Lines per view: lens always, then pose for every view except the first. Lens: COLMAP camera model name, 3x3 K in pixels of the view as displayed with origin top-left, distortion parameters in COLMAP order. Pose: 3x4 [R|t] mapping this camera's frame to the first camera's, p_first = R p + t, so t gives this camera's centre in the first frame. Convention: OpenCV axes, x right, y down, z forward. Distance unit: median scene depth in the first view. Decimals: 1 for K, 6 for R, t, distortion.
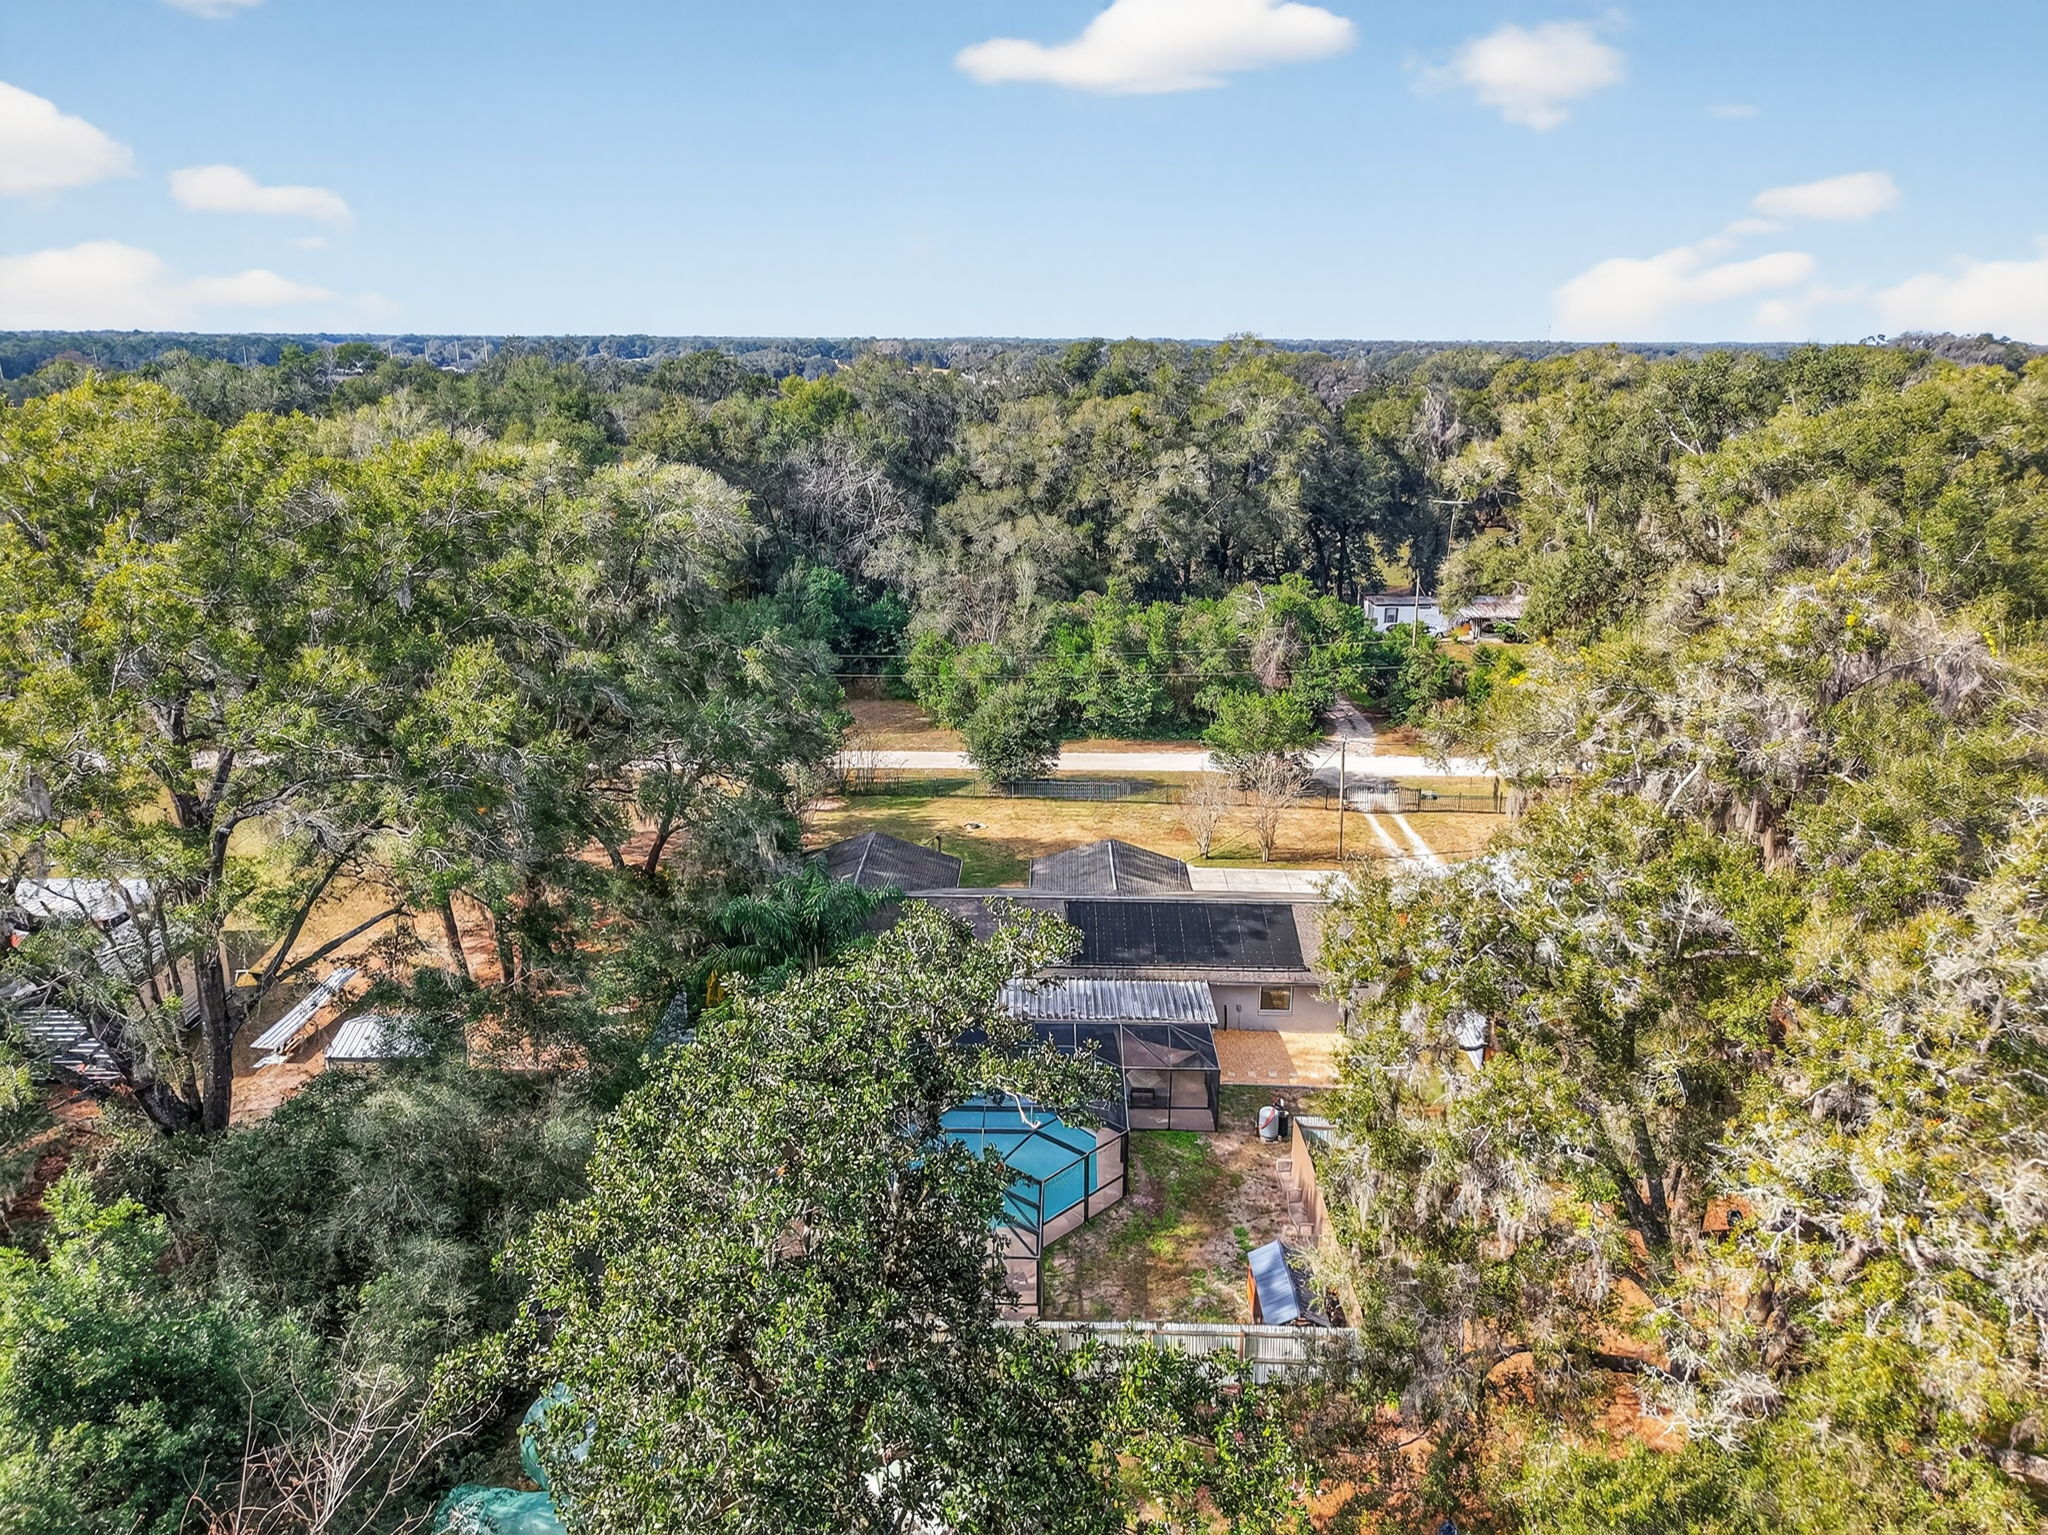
lens RADIAL K [[1343.8, 0, 1023.5], [0, 1343.8, 768.6], [0, 0, 1]] dist [0.005676, 0.000162]
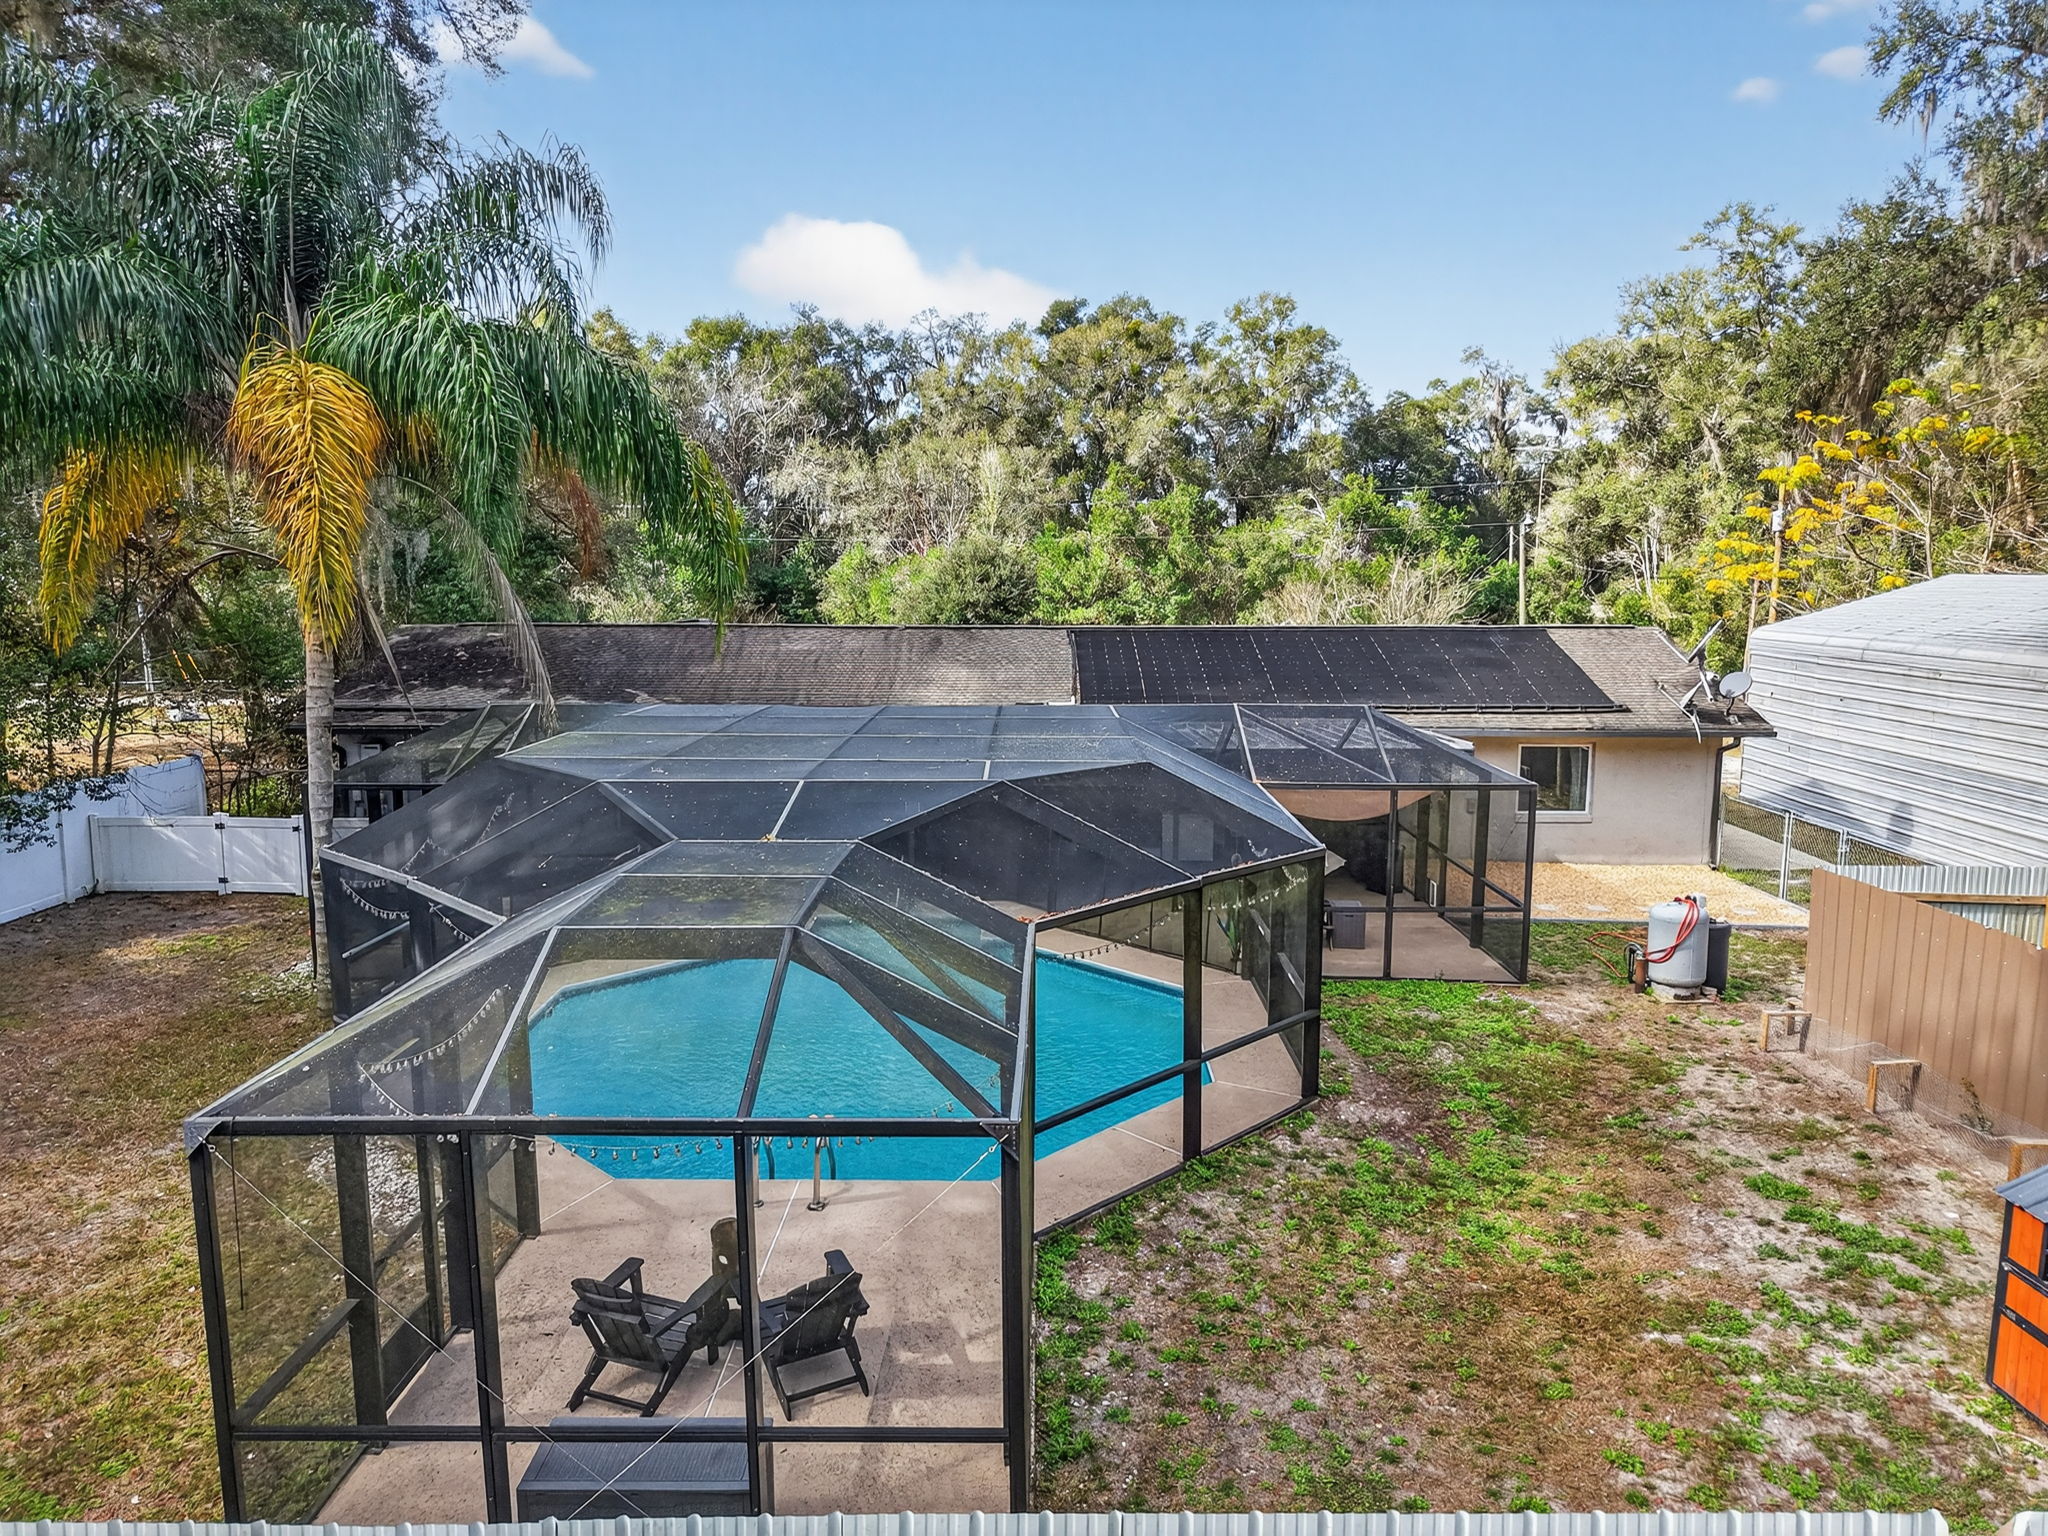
lens RADIAL K [[1343.8, 0, 1026.0], [0, 1343.8, 769.0], [0, 0, 1]] dist [0.005676, 0.000162]
pose [[0.999751, -0.012999, 0.018138, 0.009764], [0.015888, 0.985395, -0.169539, 0.299093], [-0.015669, 0.169785, 0.985357, 0.709788]]
